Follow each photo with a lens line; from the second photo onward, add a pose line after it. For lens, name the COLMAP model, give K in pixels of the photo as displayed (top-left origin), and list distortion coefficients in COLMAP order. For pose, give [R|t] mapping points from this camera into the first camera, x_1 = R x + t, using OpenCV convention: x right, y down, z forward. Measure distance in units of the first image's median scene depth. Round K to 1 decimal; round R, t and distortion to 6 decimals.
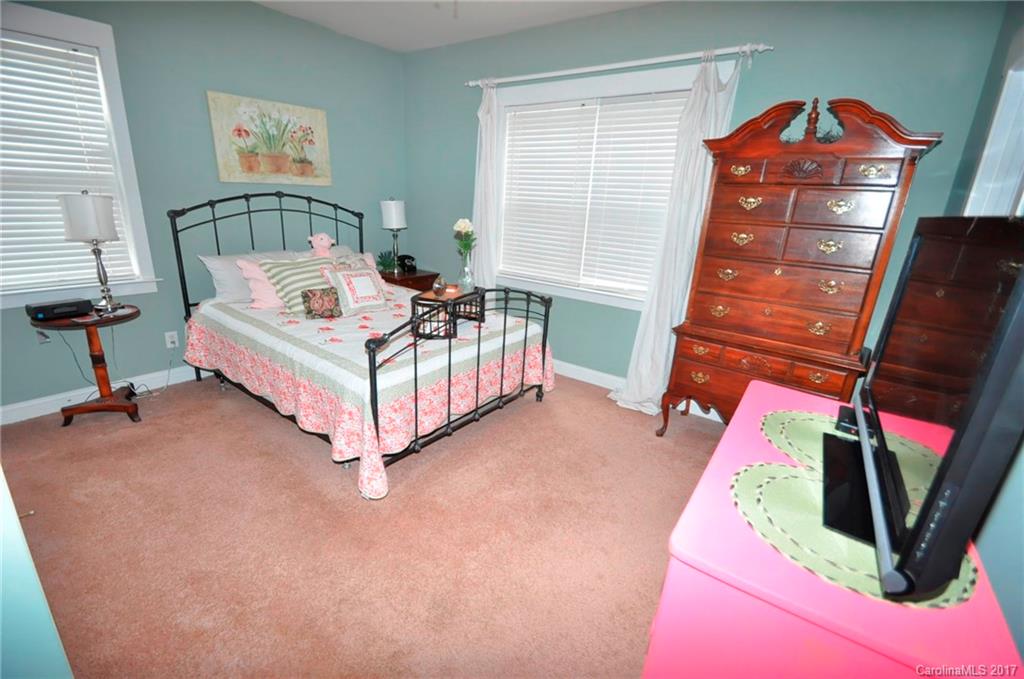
lens RADIAL K [[447.8, 0, 517.1], [0, 447.8, 343.5], [0, 0, 1]] dist [-0.001485, -0.000979]
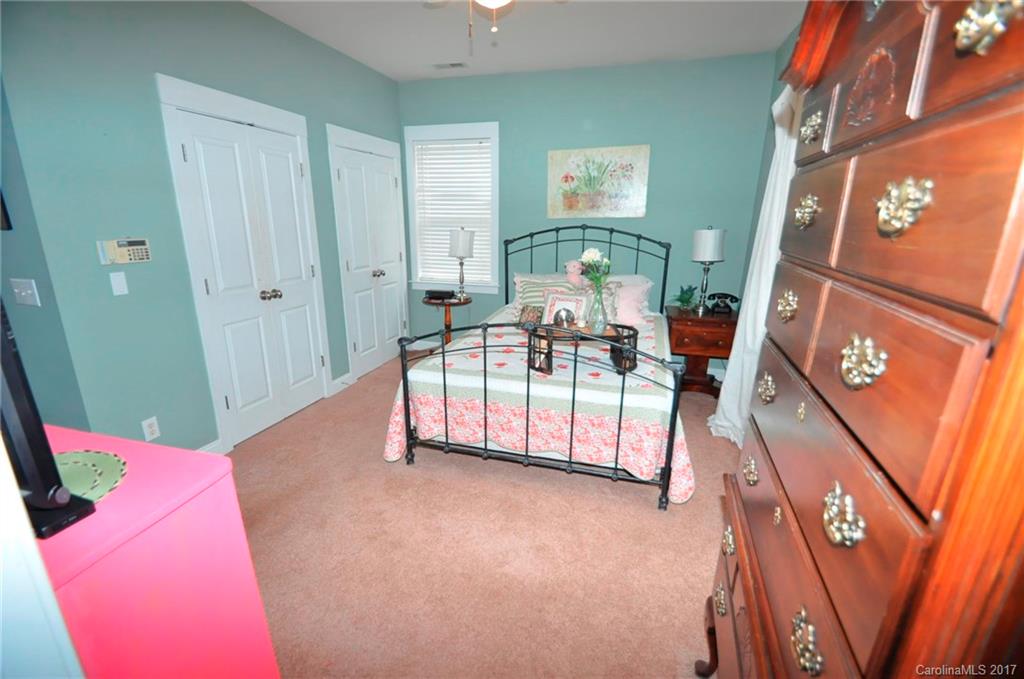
lens RADIAL K [[447.8, 0, 516.8], [0, 447.8, 343.9], [0, 0, 1]] dist [-0.001485, -0.000979]
pose [[0.330985, 0.205937, -0.920890, 0.576718], [-0.276676, 0.954185, 0.113940, -0.134853], [0.902164, 0.217075, 0.372799, 0.504952]]
